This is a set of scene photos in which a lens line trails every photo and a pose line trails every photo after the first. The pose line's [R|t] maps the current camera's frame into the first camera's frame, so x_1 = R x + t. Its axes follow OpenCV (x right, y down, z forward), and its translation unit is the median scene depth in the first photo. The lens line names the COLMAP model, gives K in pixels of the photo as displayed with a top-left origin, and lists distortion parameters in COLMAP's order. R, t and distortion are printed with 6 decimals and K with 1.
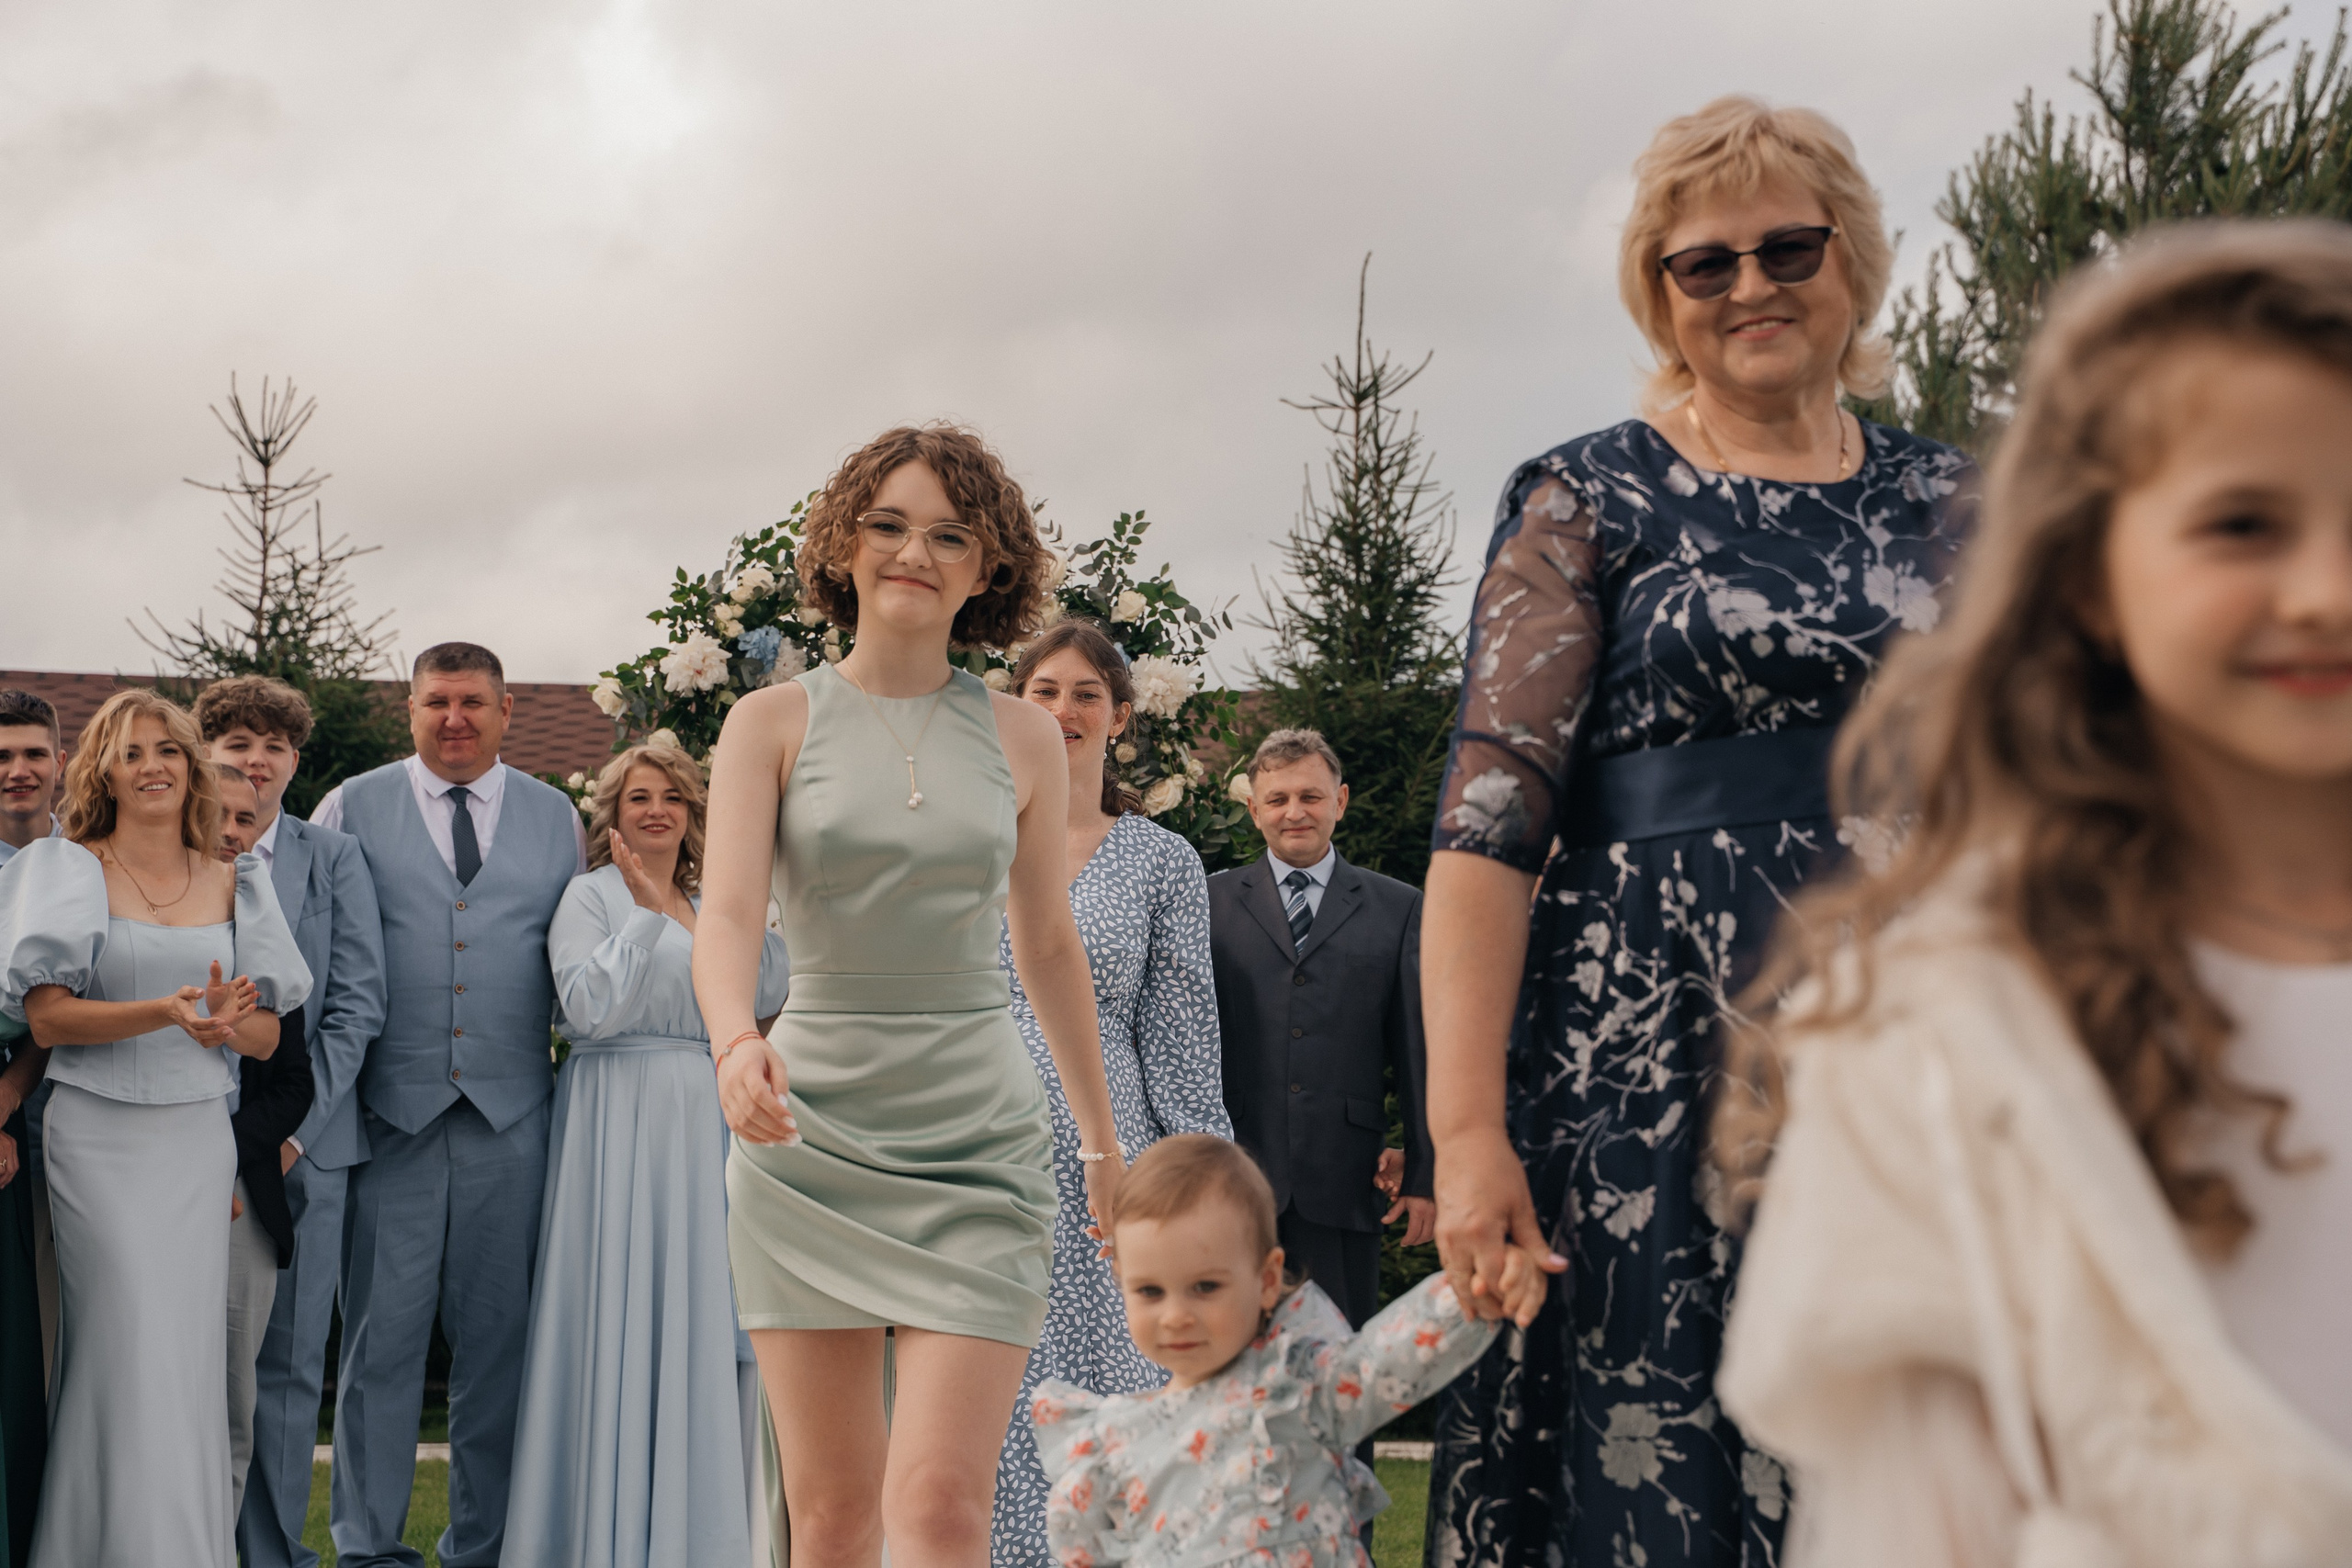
lens RADIAL K [[4958.4, 0, 1181.8], [0, 4958.4, 774.9], [0, 0, 1]] dist [0.293284, 0.328792]
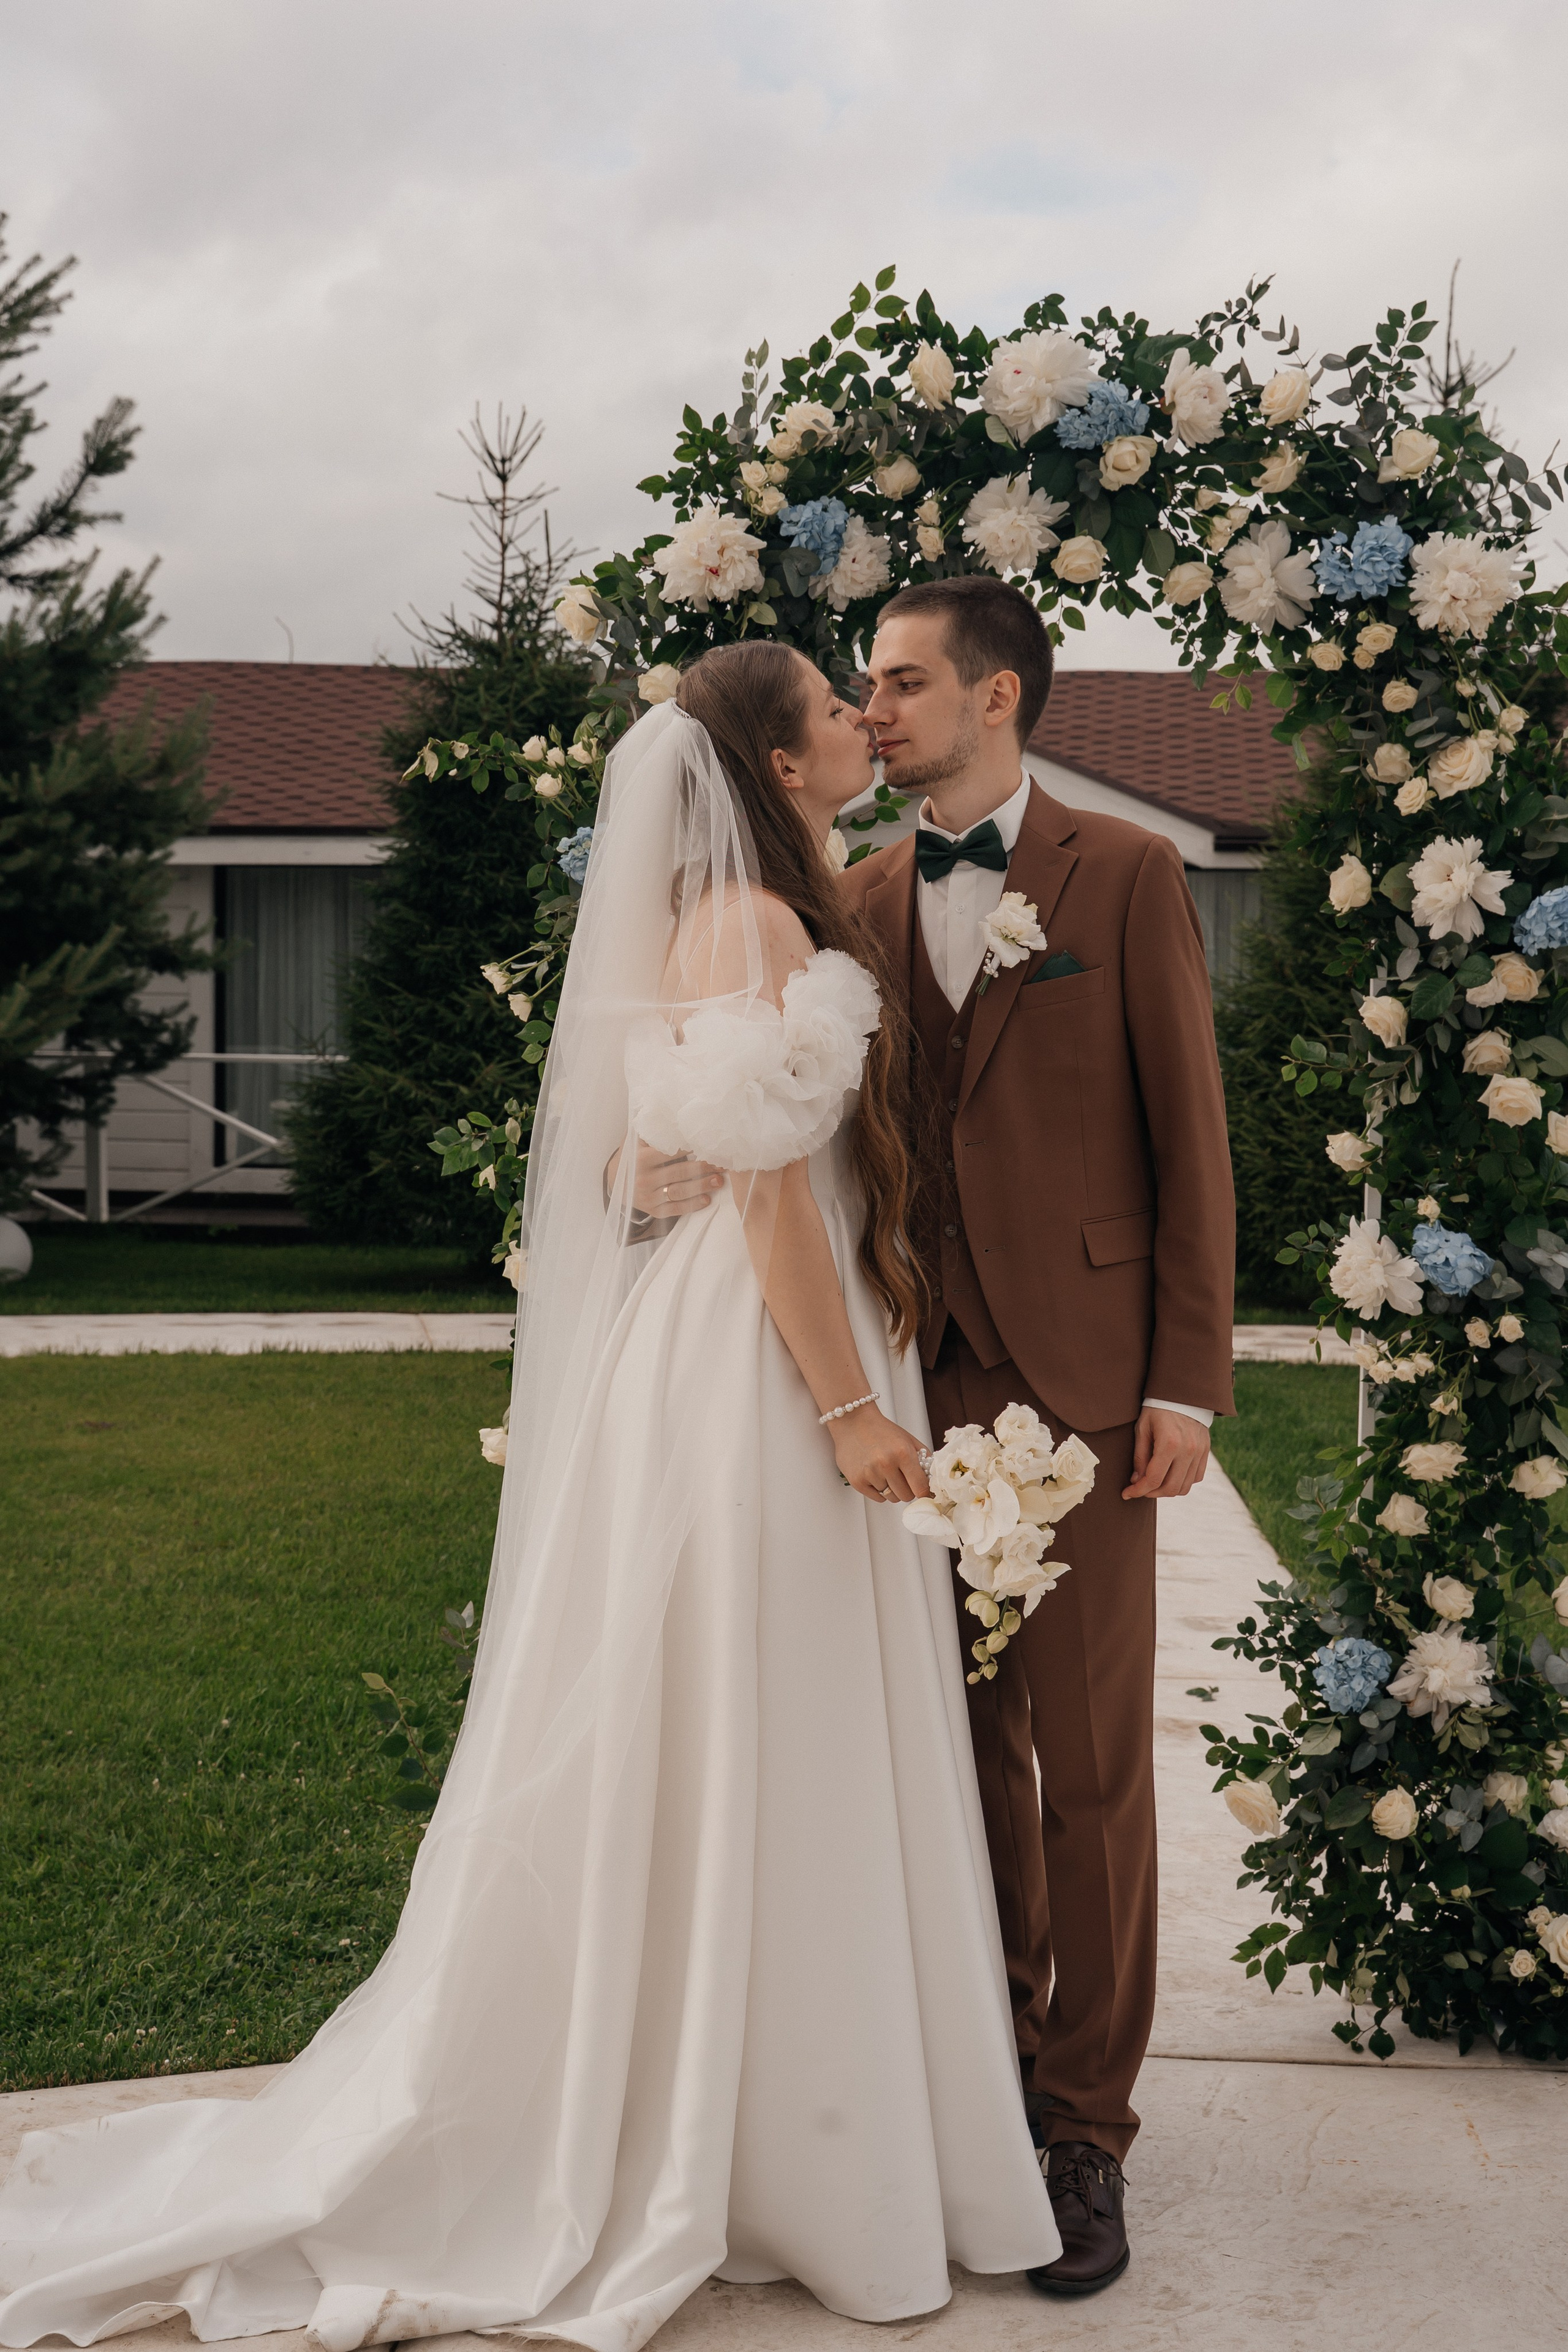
lens RADIAL K [[2771.8, 0, 792.8], [0, 2771.8, 1140.9], [0, 0, 1]] dist [0.013257, -0.003166]
pose [[0.989924, 0.012377, -0.141055, -0.019943], [0.007903, 0.989789, 0.142319, 0.000330], [0.141376, -0.142000, 0.979719, 0.347030]]
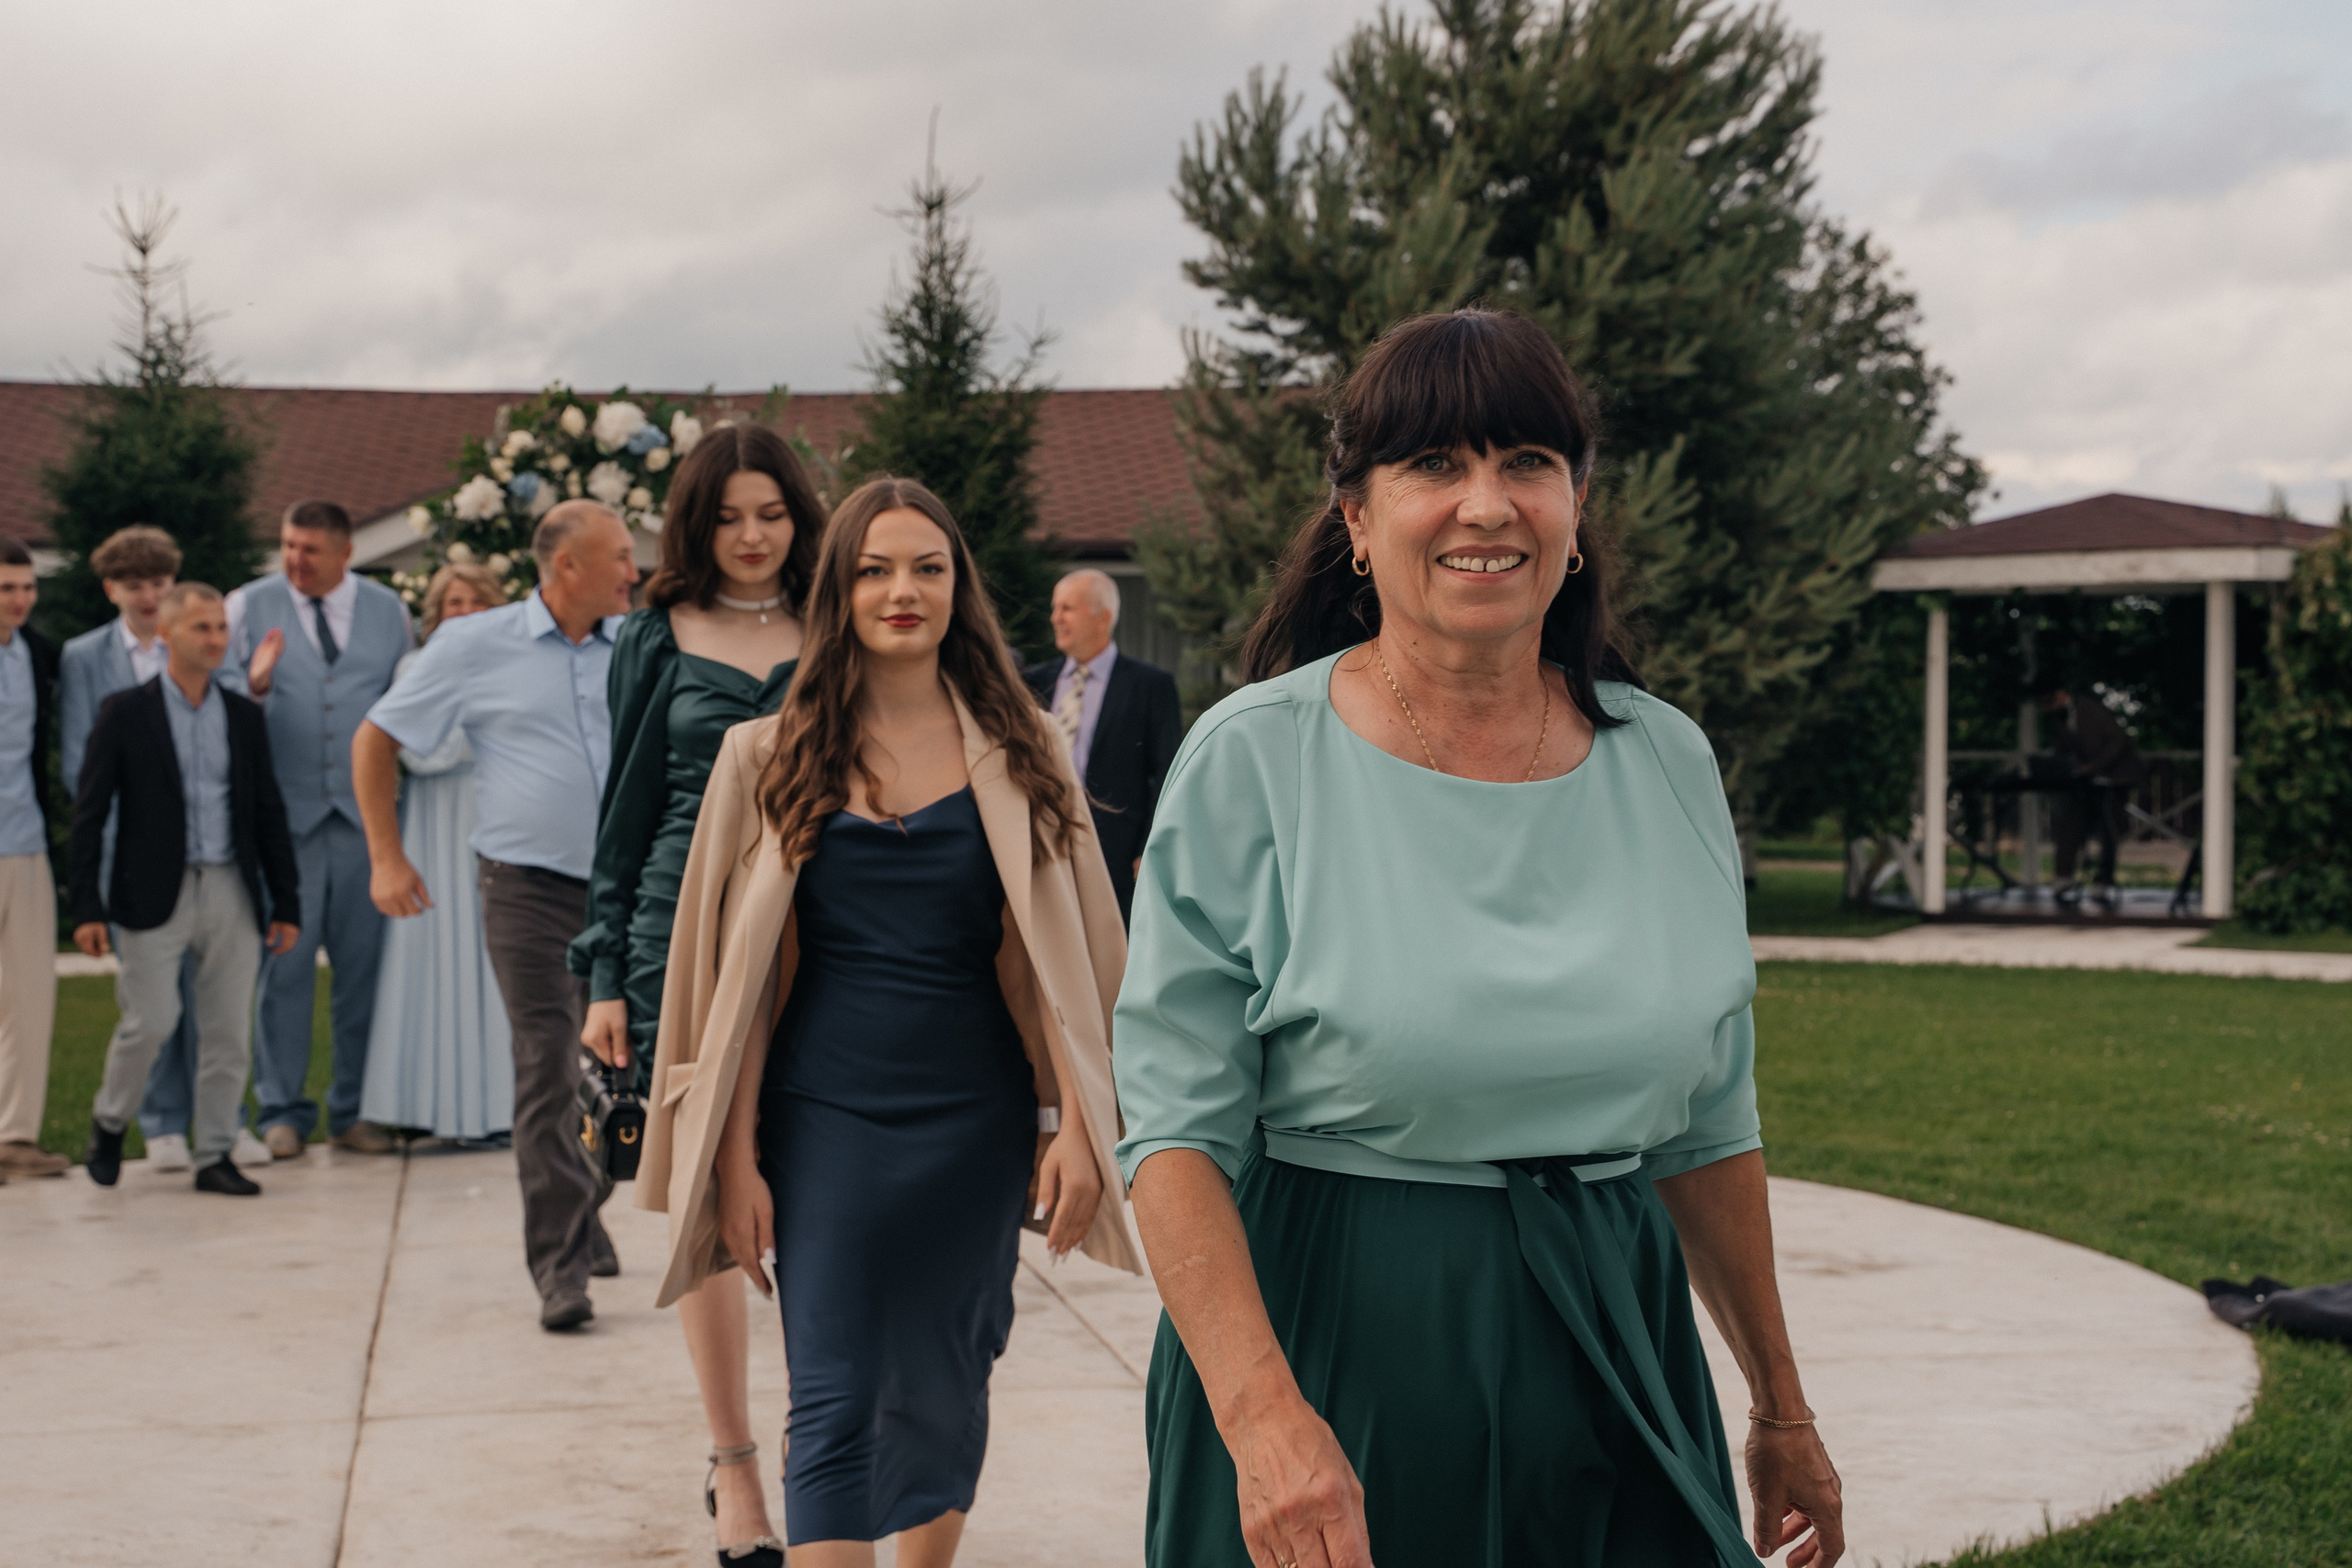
lens RADIAL K [[3542.3, 0, 1187.1], [0, 3542.3, 784.0], [0, 0, 1]] dist [0.111868, 0.067973]
pose [[0.994256, -0.017720, 0.105549, -0.001386], [0.004925, 0.992729, 0.120274, -0.034500], [-0.106913, -0.119063, 0.987114, -0.037896]]
